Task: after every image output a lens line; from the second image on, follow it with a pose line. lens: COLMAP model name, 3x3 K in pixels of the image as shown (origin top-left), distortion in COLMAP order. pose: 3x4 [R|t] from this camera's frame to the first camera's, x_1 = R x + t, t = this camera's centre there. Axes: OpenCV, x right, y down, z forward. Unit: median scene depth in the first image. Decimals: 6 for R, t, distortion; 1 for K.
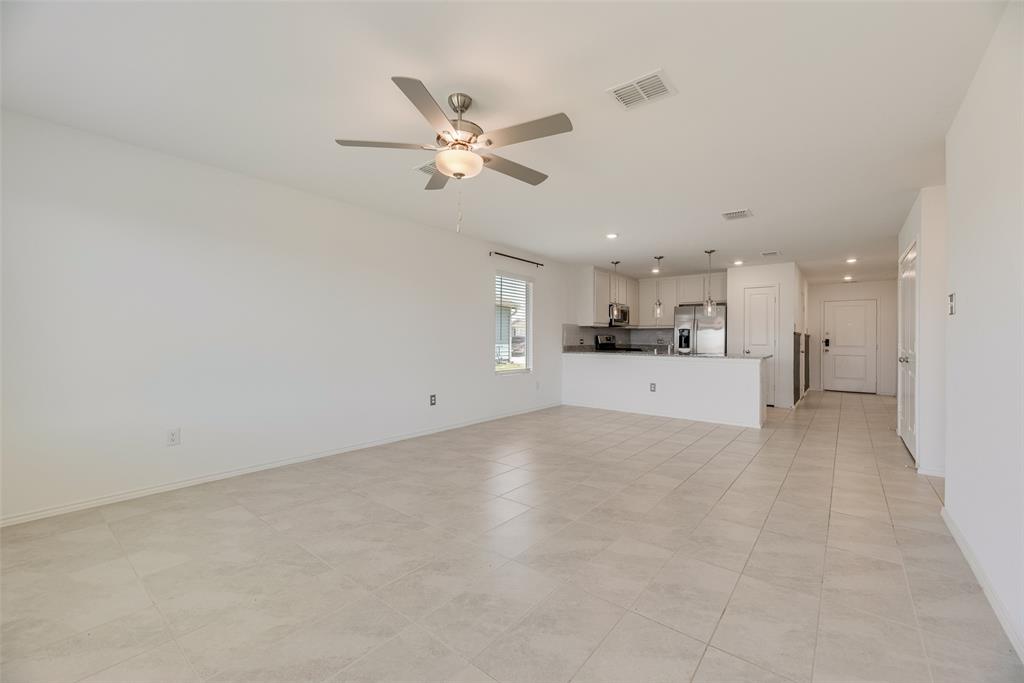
lens RADIAL K [[416.0, 0, 509.3], [0, 416.0, 339.0], [0, 0, 1]] dist [0.000236, 0.000516]
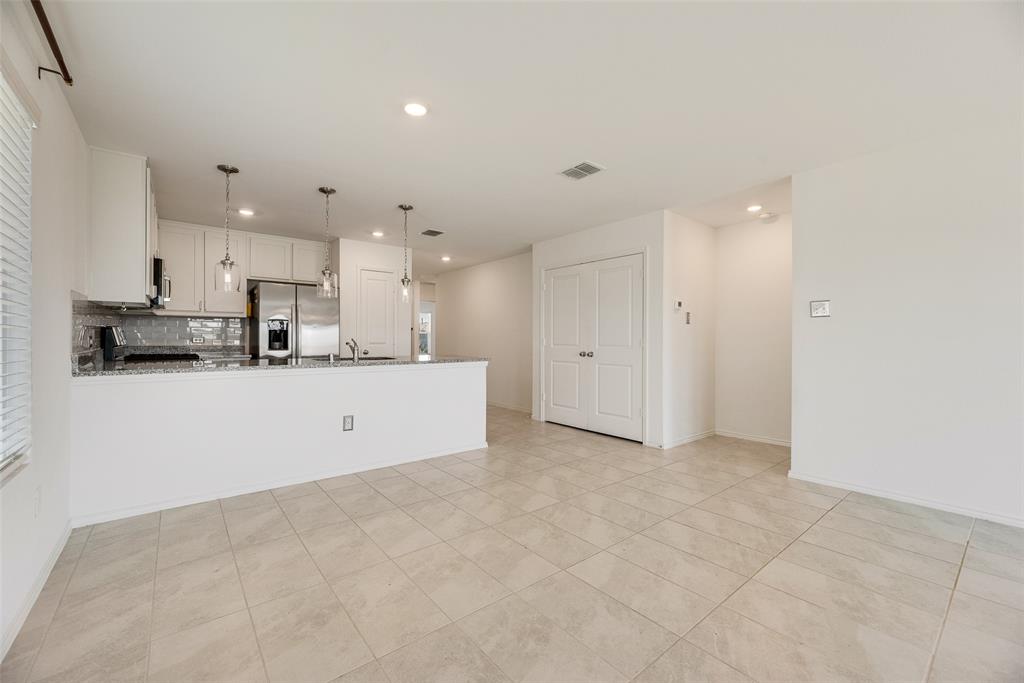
lens RADIAL K [[416.0, 0, 514.5], [0, 416.0, 348.4], [0, 0, 1]] dist [0.000236, 0.000516]
pose [[0.208933, -0.027376, 0.977547, -0.117961], [-0.000605, 0.999604, 0.028123, 0.000762], [-0.977930, -0.006467, 0.208834, 0.533132]]
